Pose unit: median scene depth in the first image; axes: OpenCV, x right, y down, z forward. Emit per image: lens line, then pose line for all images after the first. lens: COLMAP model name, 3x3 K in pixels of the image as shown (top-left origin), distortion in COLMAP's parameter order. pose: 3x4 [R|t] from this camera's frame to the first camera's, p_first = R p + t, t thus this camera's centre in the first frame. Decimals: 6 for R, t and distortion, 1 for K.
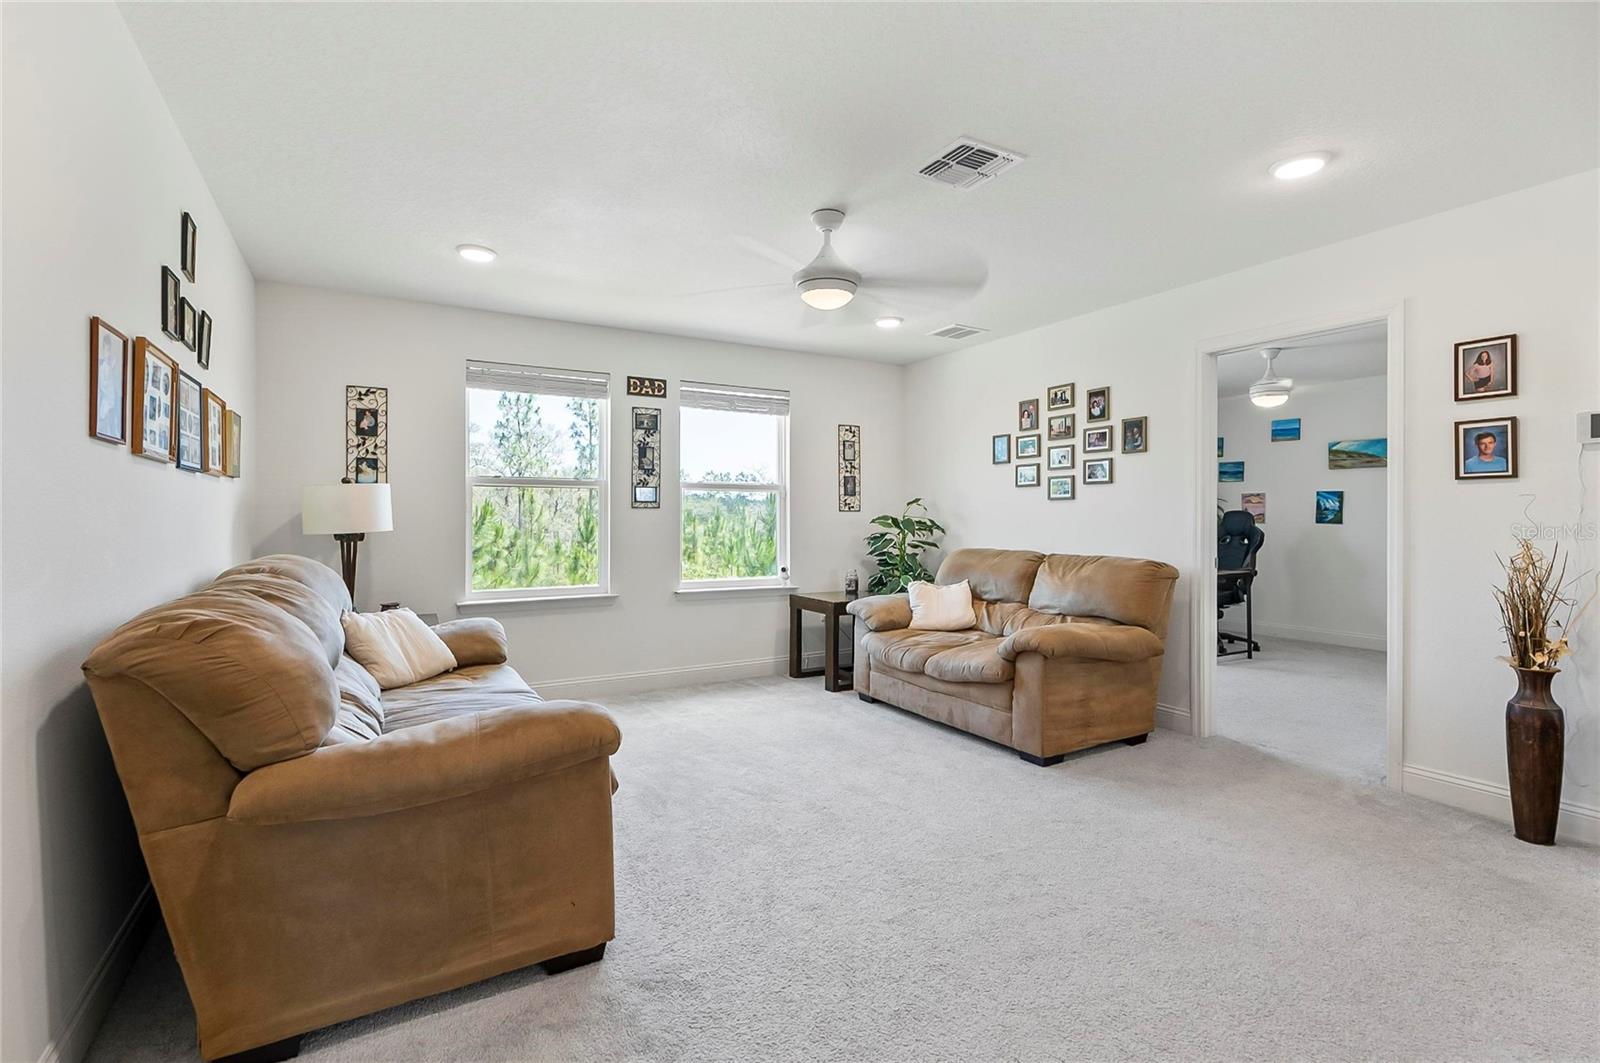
lens RADIAL K [[740.2, 0, 804.2], [0, 740.2, 526.7], [0, 0, 1]] dist [0.001924, 0.000842]
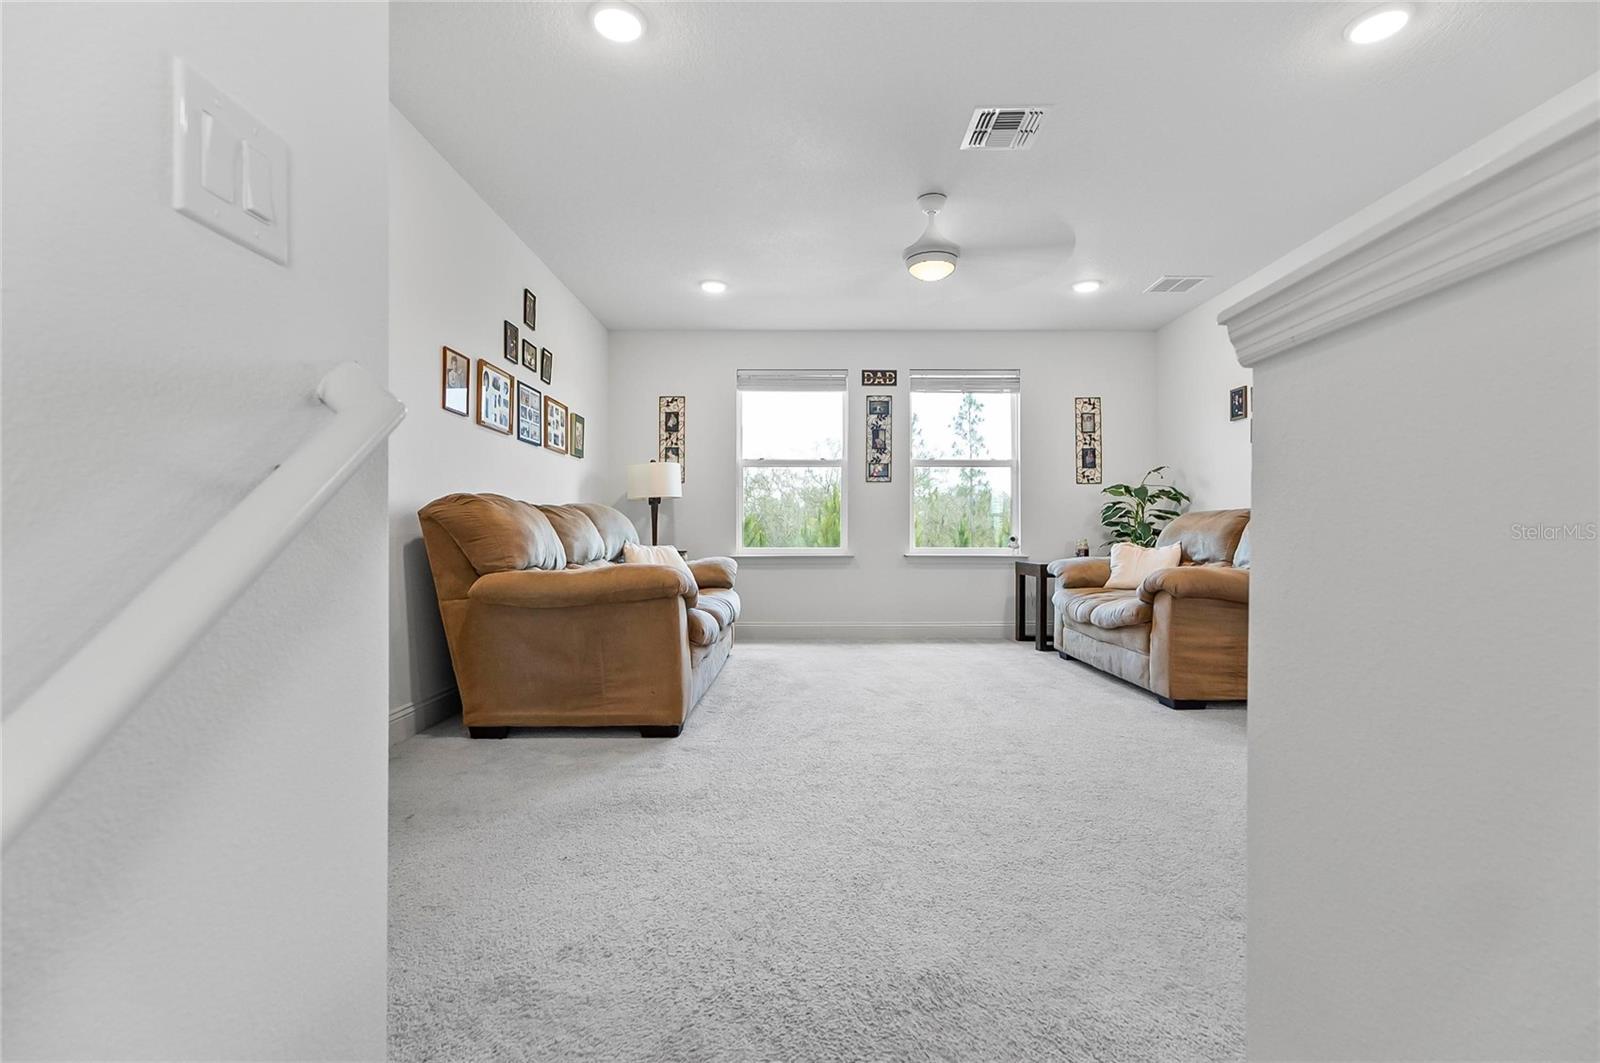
lens RADIAL K [[740.2, 0, 805.0], [0, 740.2, 536.1], [0, 0, 1]] dist [0.000557, 0.000588]
pose [[0.866405, -0.002968, -0.499334, 0.313035], [-0.004427, 0.999897, -0.013625, 0.089702], [0.499323, 0.014015, 0.866303, -0.073465]]
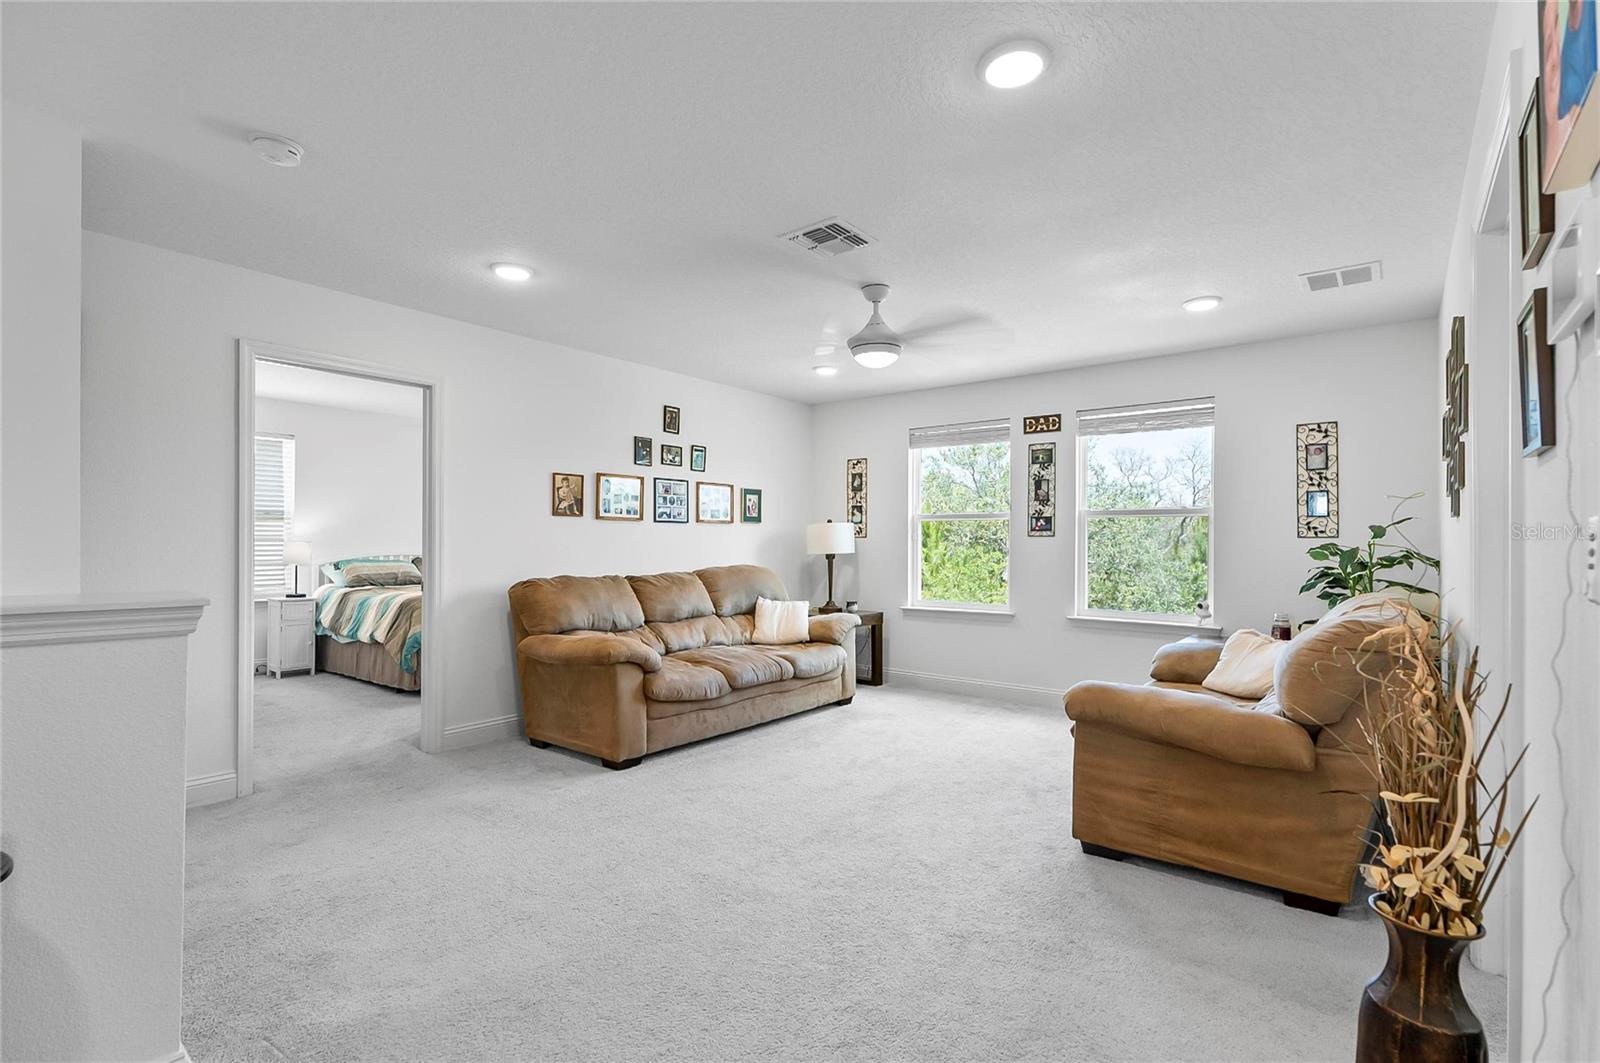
lens RADIAL K [[742.4, 0, 804.6], [0, 742.4, 542.7], [0, 0, 1]] dist [0.002143, 0.000297]
pose [[0.369729, -0.000712, -0.929139, 0.780599], [-0.013671, 0.999887, -0.006207, -0.005267], [0.929039, 0.014997, 0.369677, 0.330726]]
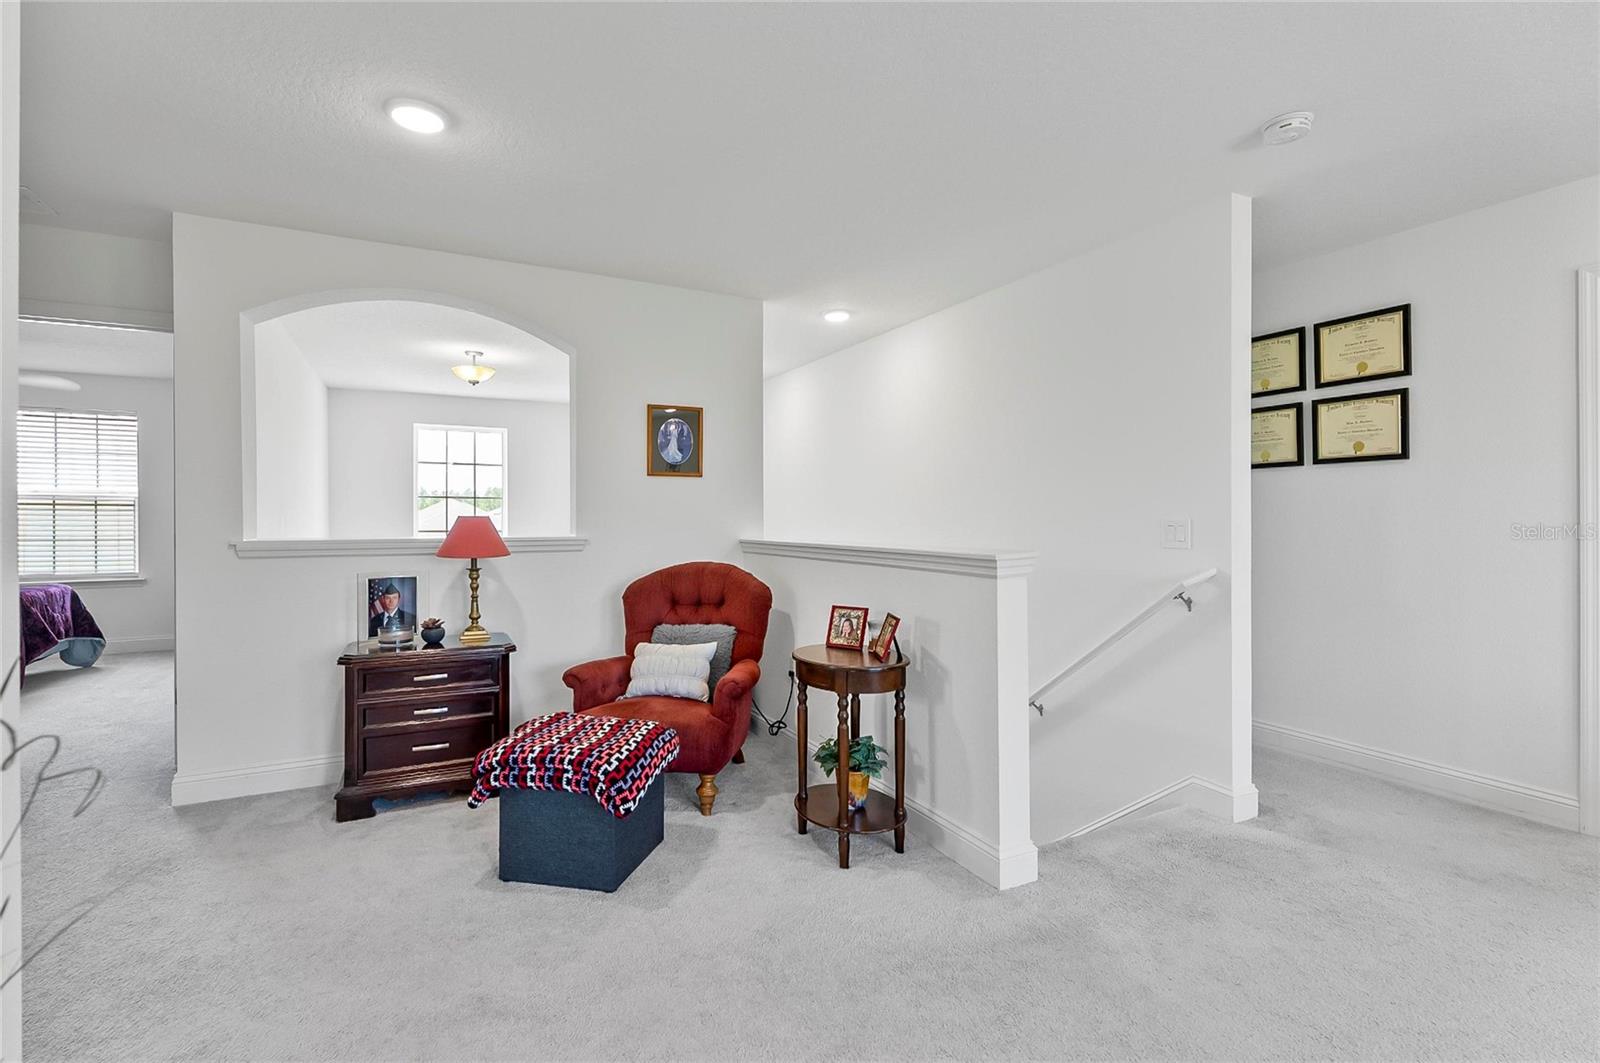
lens RADIAL K [[750.3, 0, 804.6], [0, 750.3, 523.7], [0, 0, 1]] dist [0.005607, 0.000456]
pose [[-0.998636, -0.000083, 0.052203, 0.457524], [0.000693, 0.999889, 0.014854, -0.007787], [-0.052199, 0.014870, -0.998526, 0.744114]]
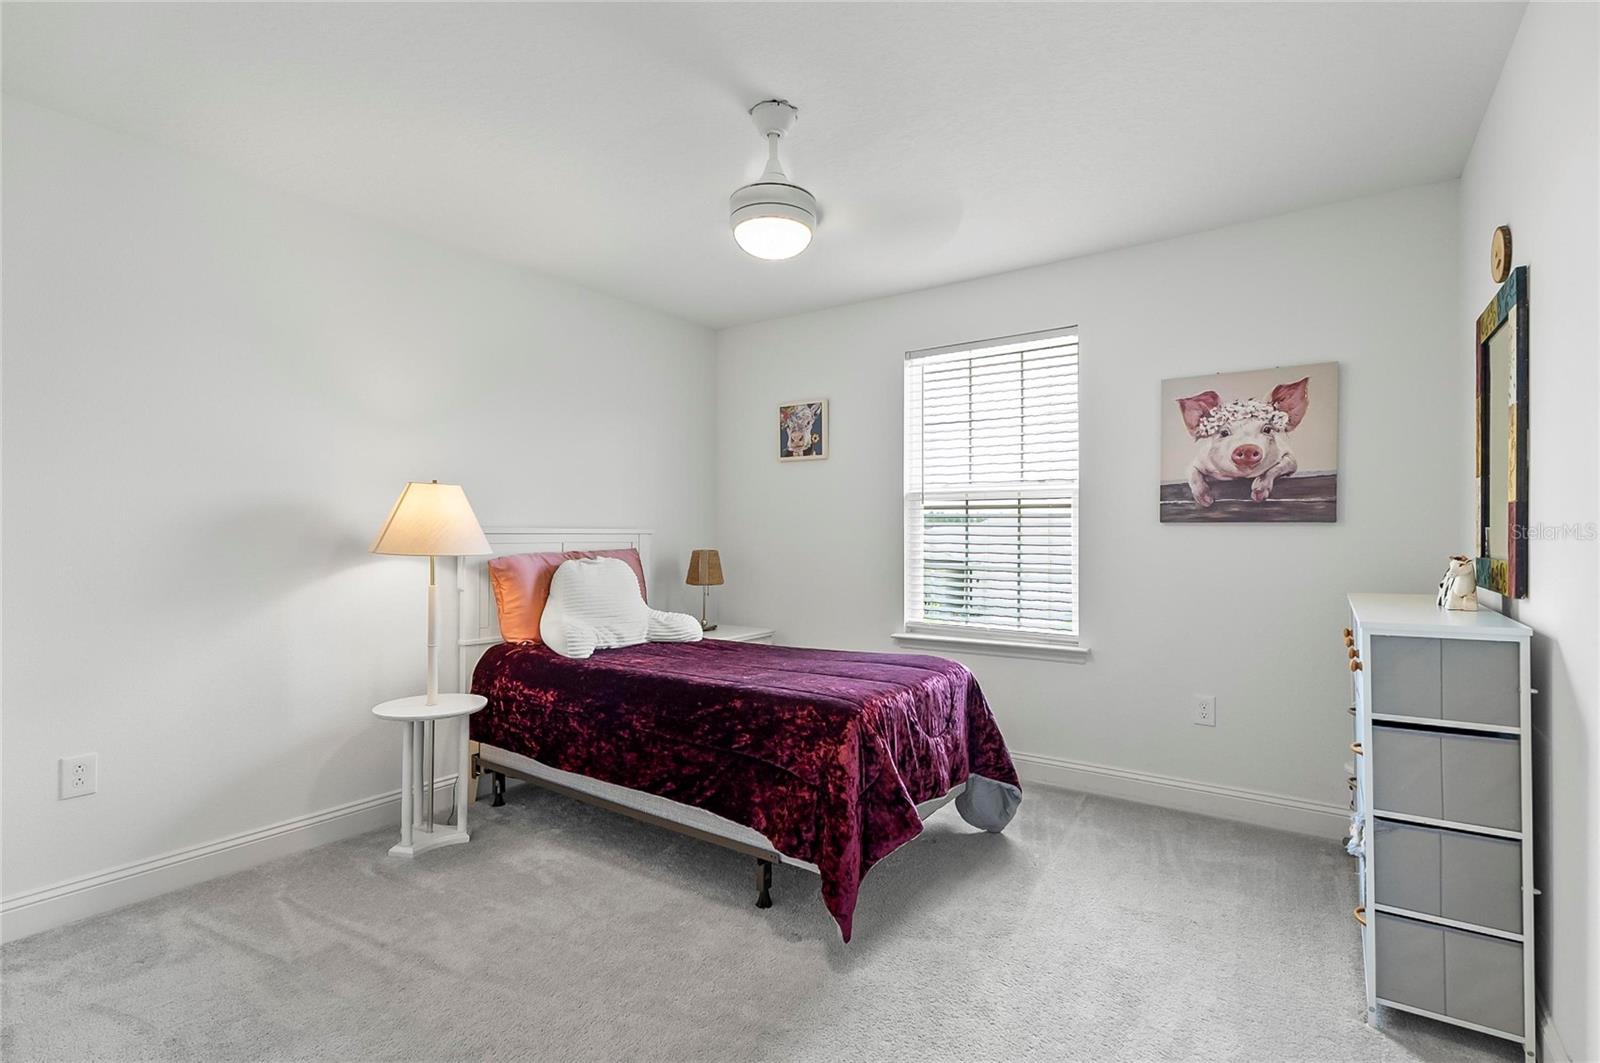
lens RADIAL K [[740.2, 0, 805.0], [0, 740.2, 536.1], [0, 0, 1]] dist [0.000557, 0.000588]
pose [[-0.416356, -0.003721, 0.909194, 1.321999], [0.008573, 0.999931, 0.008018, 0.000230], [-0.909161, 0.011133, -0.416295, -0.148233]]
